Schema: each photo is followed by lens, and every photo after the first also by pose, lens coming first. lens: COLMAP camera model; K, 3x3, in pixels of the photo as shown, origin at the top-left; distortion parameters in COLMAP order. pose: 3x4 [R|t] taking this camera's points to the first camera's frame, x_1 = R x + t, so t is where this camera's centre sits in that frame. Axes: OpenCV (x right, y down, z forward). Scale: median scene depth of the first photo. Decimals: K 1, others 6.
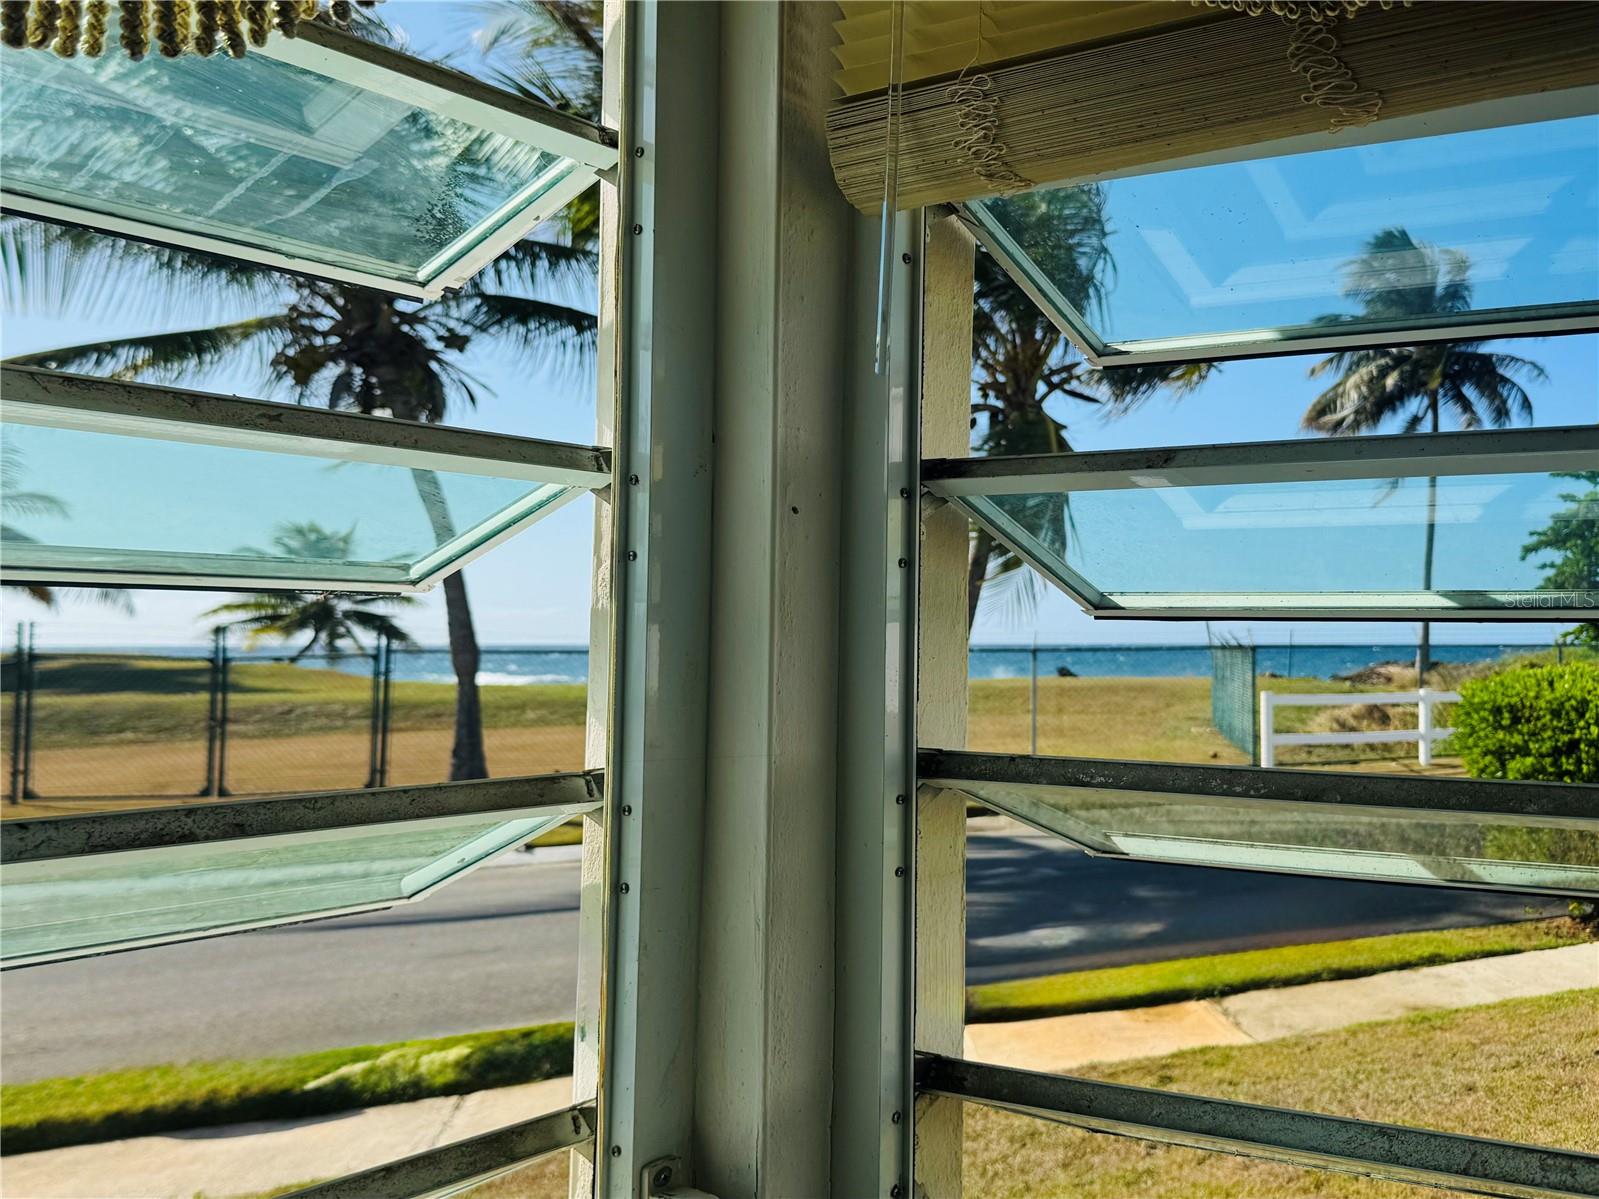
lens RADIAL K [[1107.6, 0, 799.5], [0, 1107.6, 599.5], [0, 0, 1]] dist [0.034635, -0.002872]
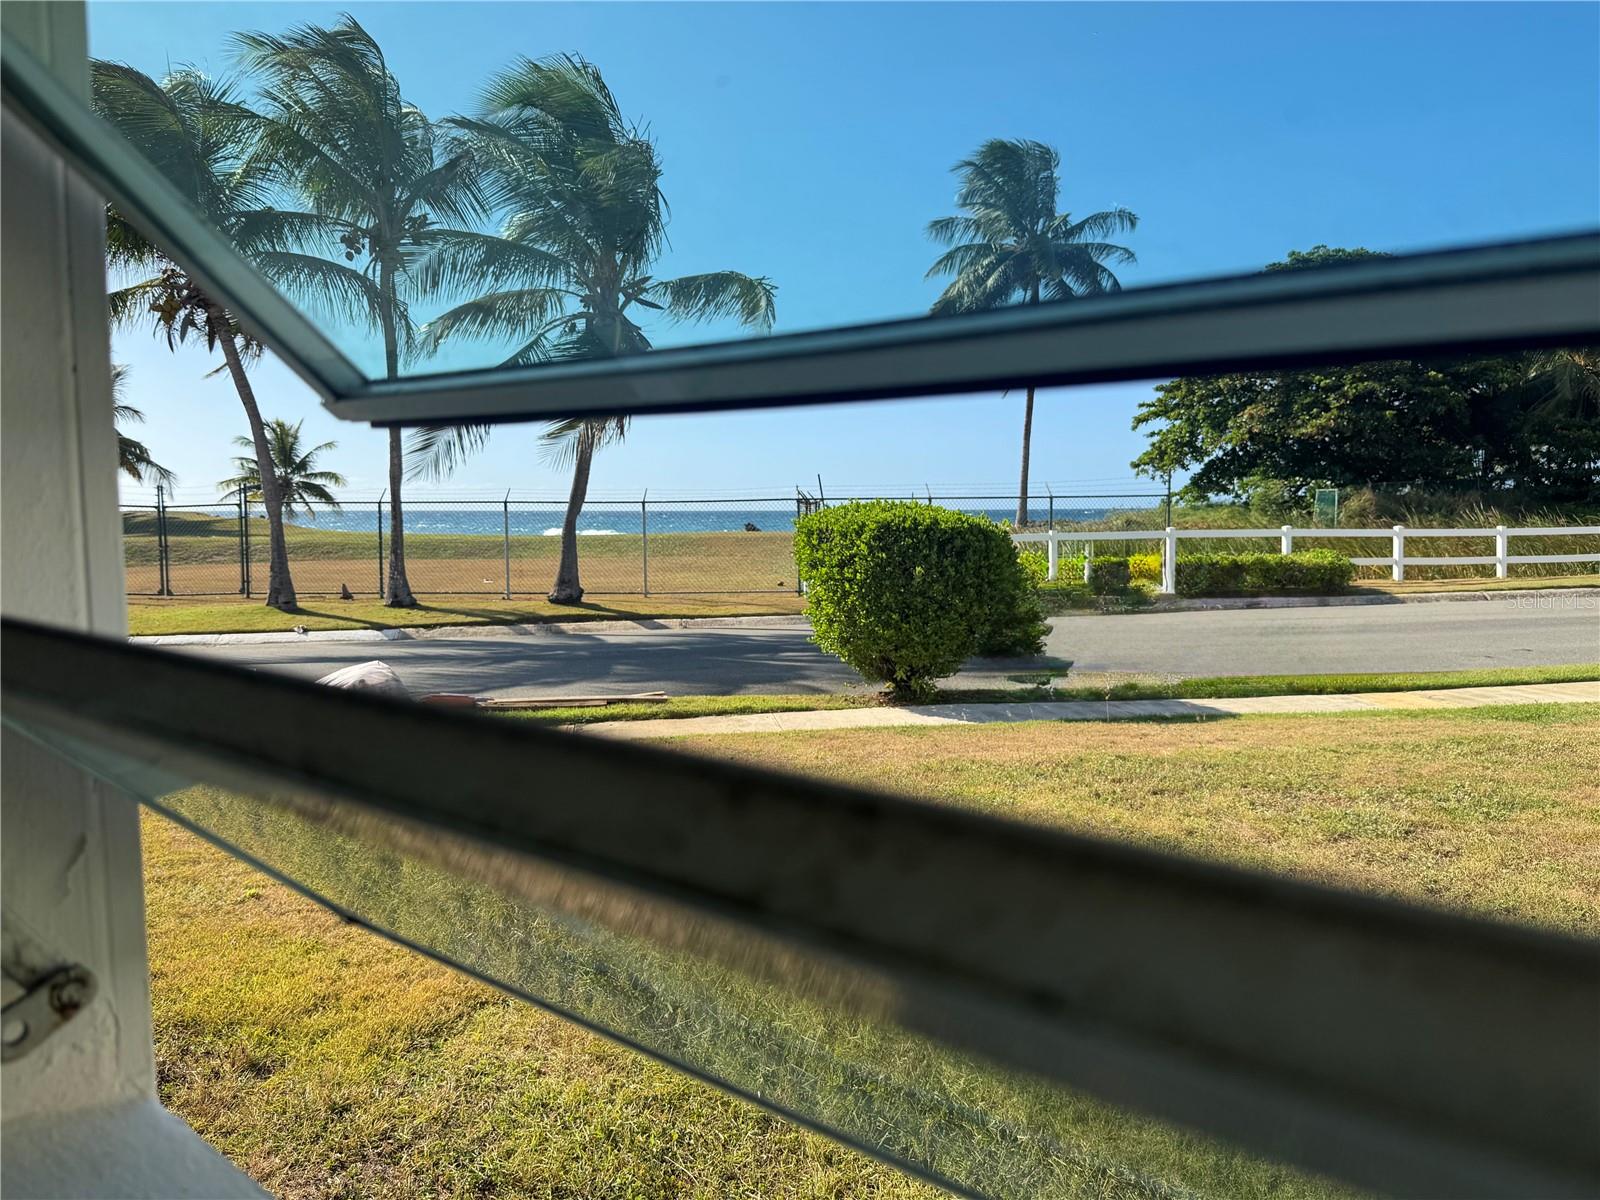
lens RADIAL K [[1108.3, 0, 800.0], [0, 1108.3, 600.0], [0, 0, 1]] dist [0.034635, -0.002872]
pose [[0.950808, 0.027807, -0.308530, 0.833453], [-0.004393, 0.997073, 0.076327, 0.063441], [0.309749, -0.071217, 0.948147, -0.209708]]
